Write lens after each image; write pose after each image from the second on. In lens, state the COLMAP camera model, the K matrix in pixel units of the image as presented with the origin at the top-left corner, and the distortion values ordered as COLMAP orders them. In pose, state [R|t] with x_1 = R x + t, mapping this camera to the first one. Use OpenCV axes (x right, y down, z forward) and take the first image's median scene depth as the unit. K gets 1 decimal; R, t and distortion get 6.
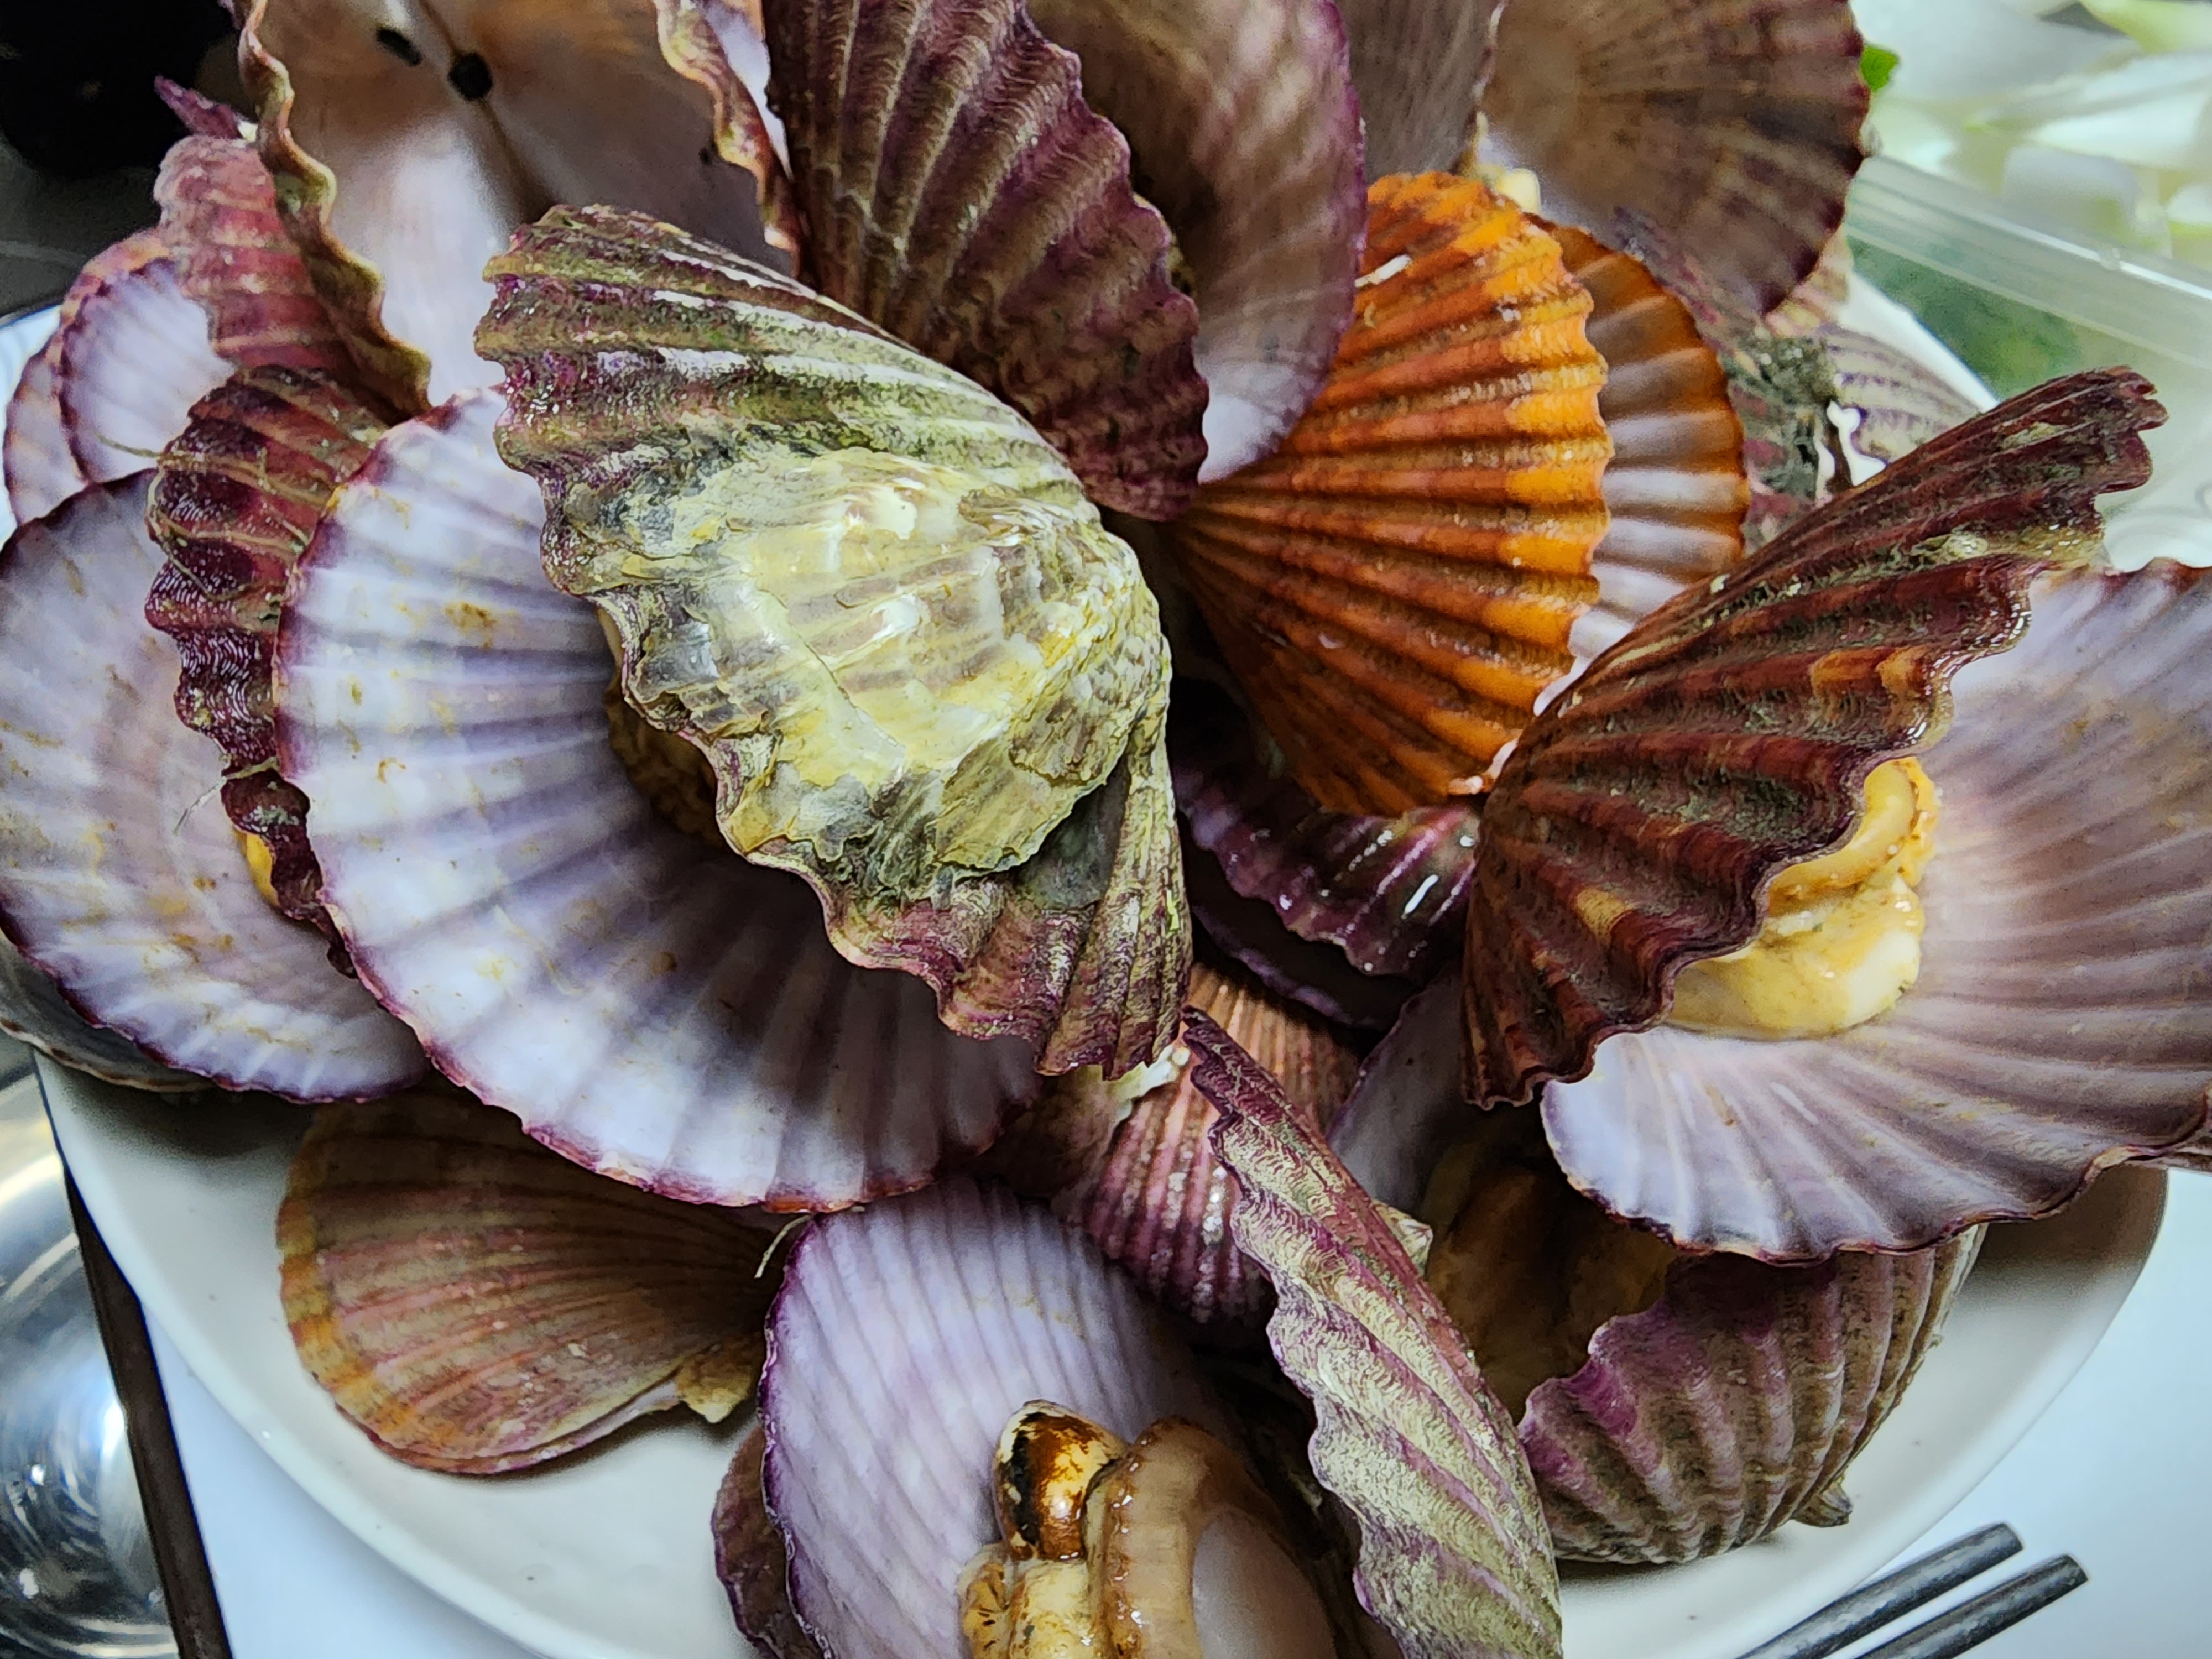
lens RADIAL K [[893.6, 0, 1106.0], [0, 893.6, 829.5], [0, 0, 1]] dist [0.000273, -0.000039]
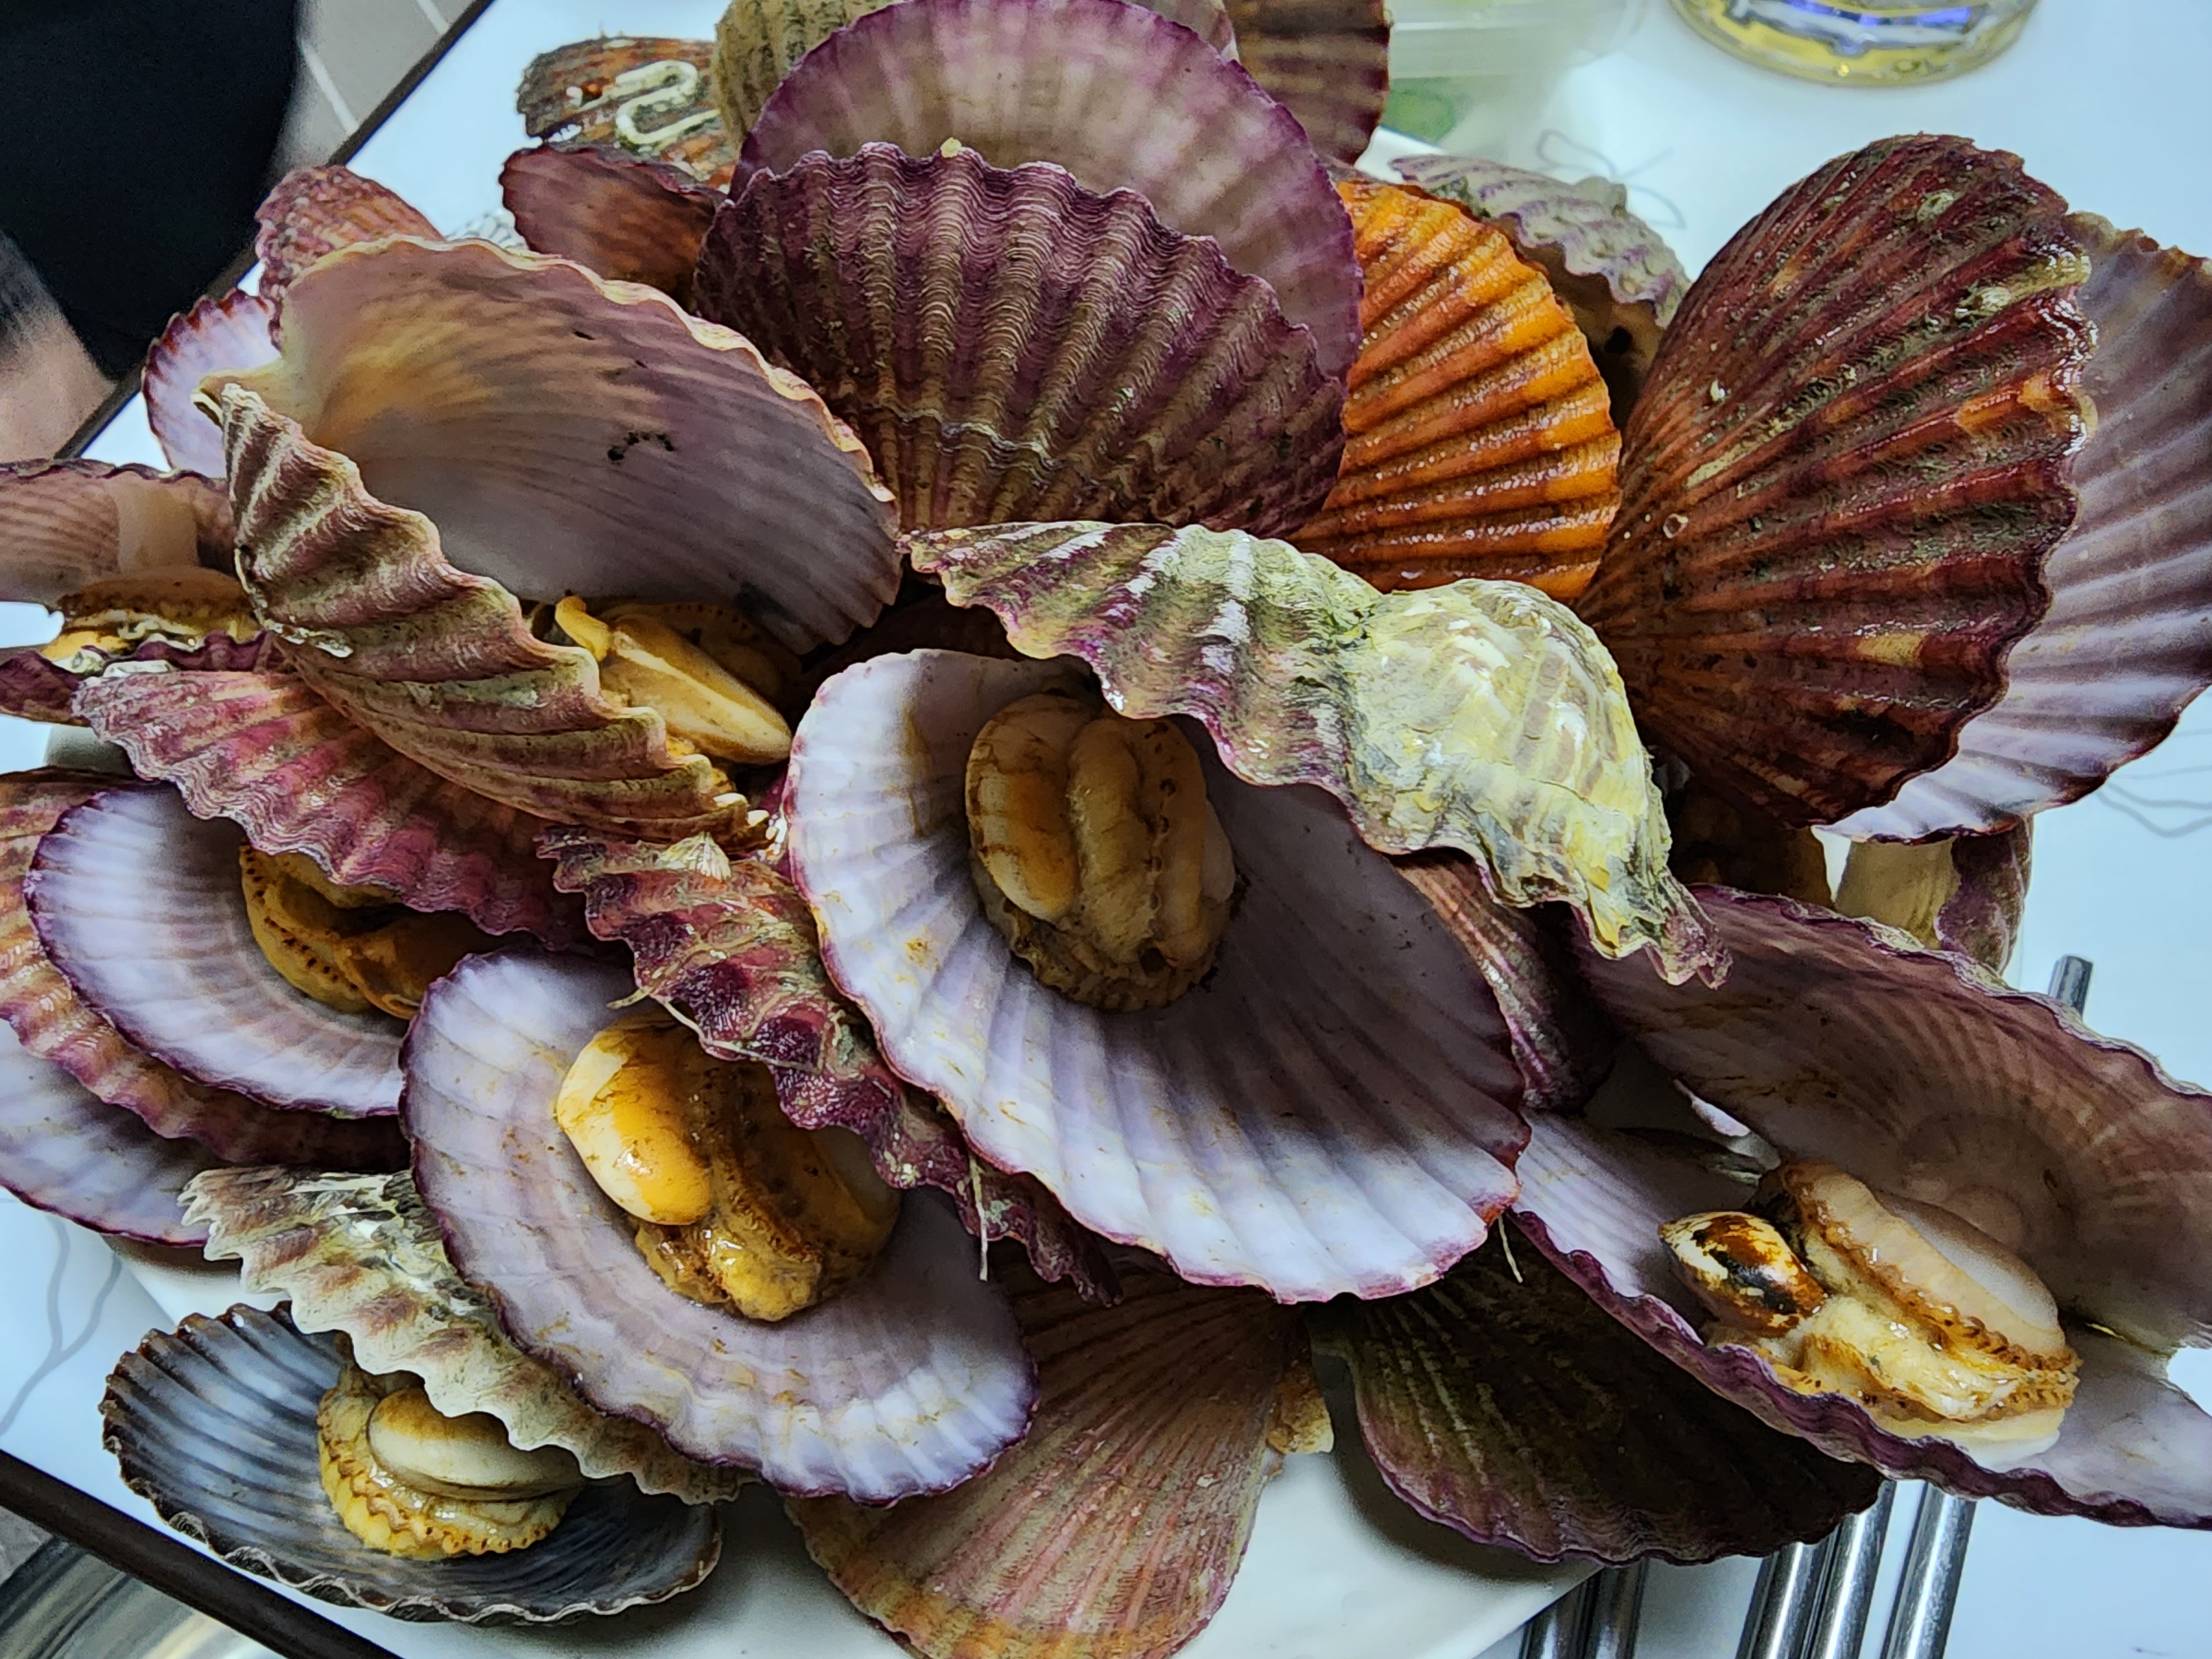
lens RADIAL K [[824.1, 0, 1106.1], [0, 824.1, 791.7], [0, 0, 1]] dist [-0.000952, -0.000260]
pose [[0.828432, -0.528460, 0.185553, -0.607890], [0.527031, 0.847647, 0.061102, -0.336706], [-0.189573, 0.047174, 0.980733, 0.020535]]
